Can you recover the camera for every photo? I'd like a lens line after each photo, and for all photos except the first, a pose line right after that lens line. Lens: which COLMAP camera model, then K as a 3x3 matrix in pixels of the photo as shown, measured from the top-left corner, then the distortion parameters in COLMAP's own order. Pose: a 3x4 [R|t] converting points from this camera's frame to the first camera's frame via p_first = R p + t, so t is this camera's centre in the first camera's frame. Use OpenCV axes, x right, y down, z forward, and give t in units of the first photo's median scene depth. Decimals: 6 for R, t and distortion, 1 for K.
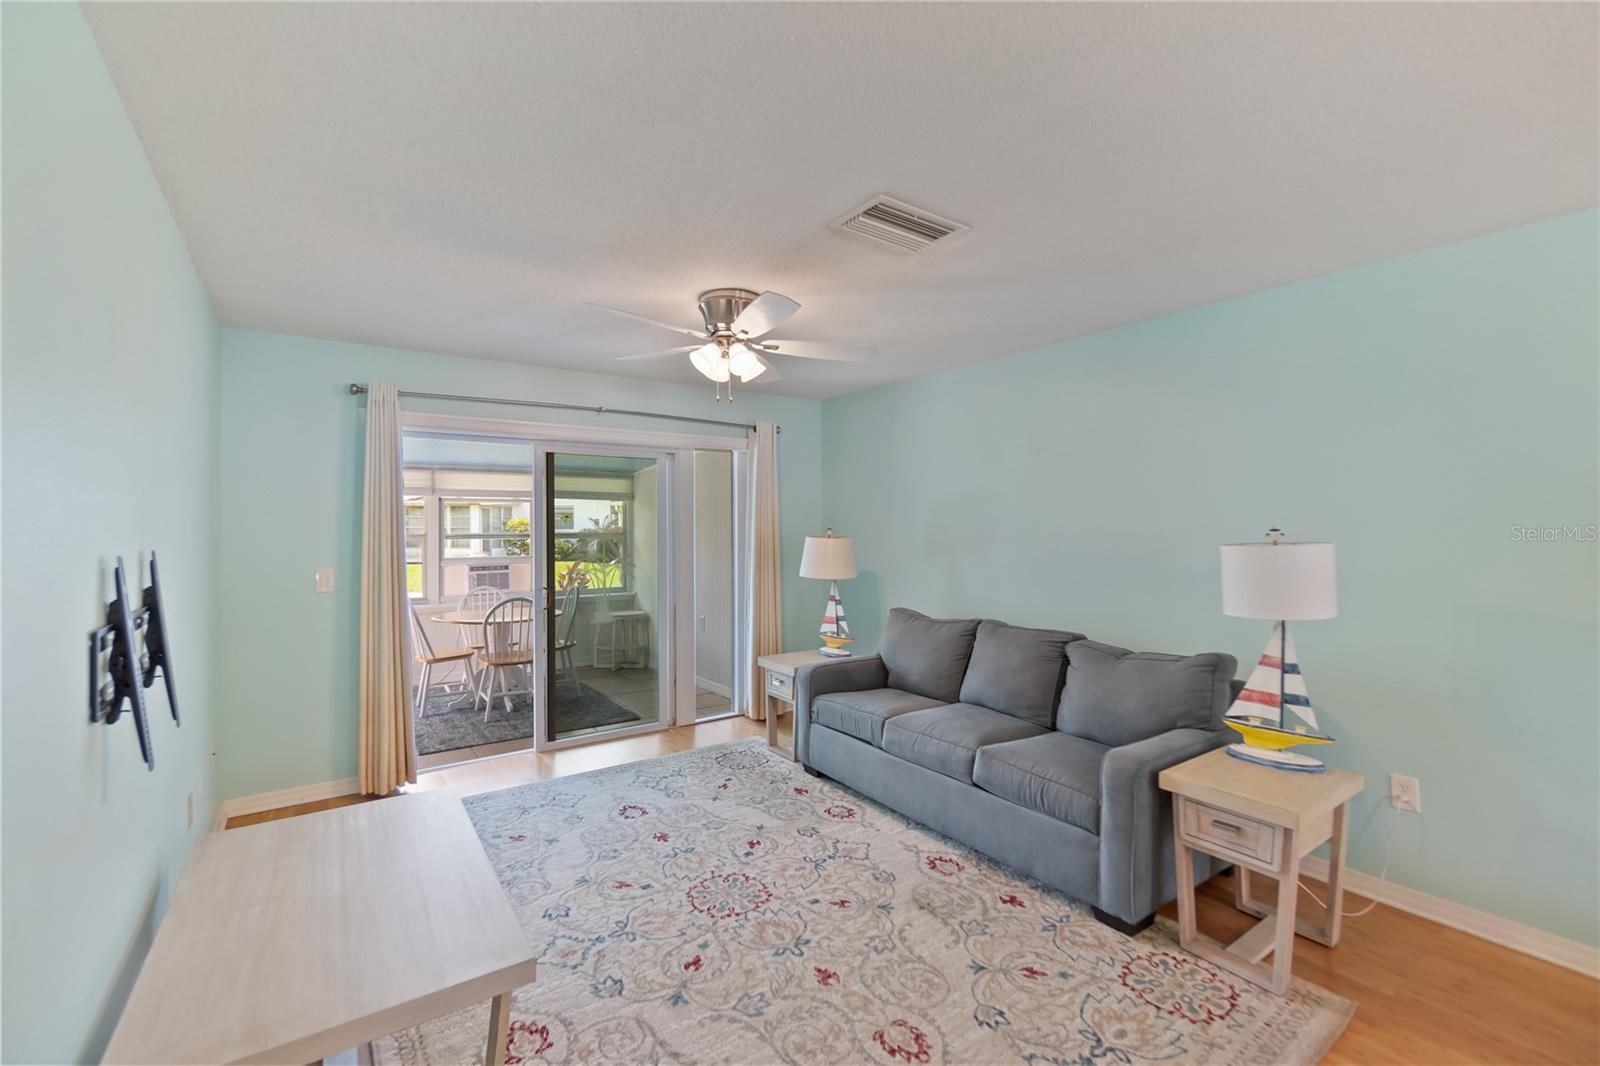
lens RADIAL K [[691.6, 0, 795.7], [0, 691.6, 525.9], [0, 0, 1]] dist [-0.006025, -0.000070]
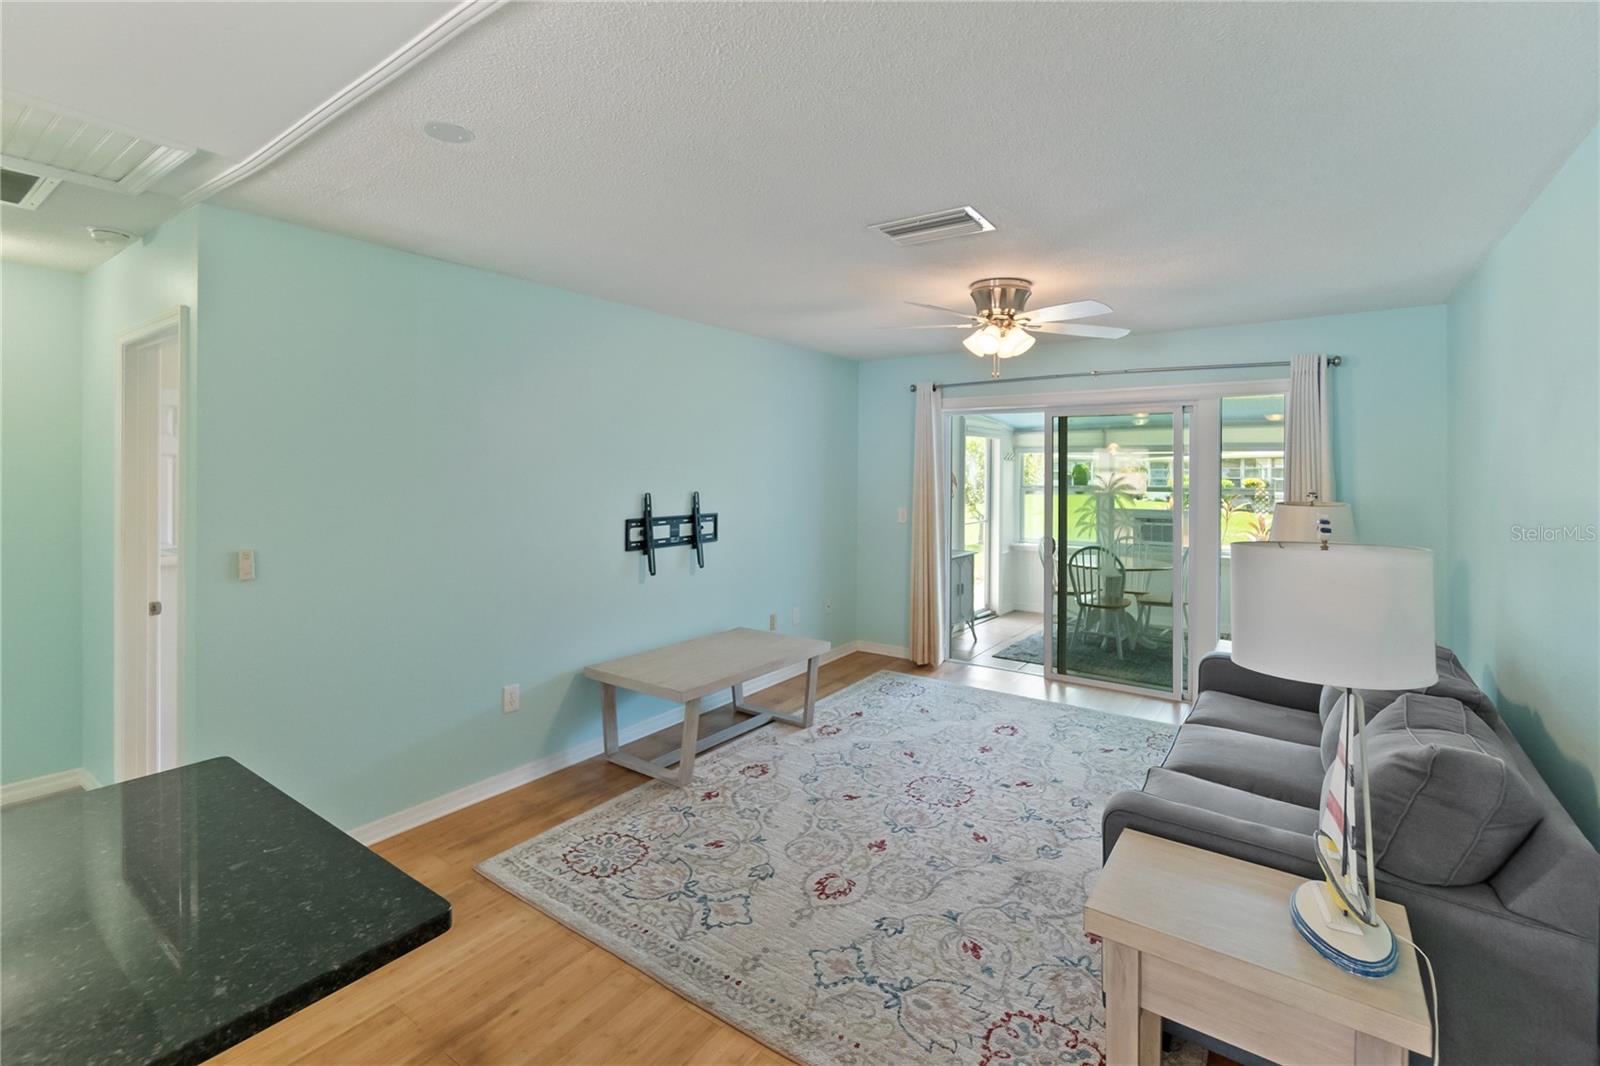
lens RADIAL K [[713.6, 0, 799.4], [0, 713.6, 479.2], [0, 0, 1]] dist [-0.002583, 0.000082]
pose [[0.338419, 0.021022, -0.940761, 0.931993], [-0.014078, 0.999752, 0.017276, -0.028956], [0.940890, 0.007398, 0.338631, 0.322302]]
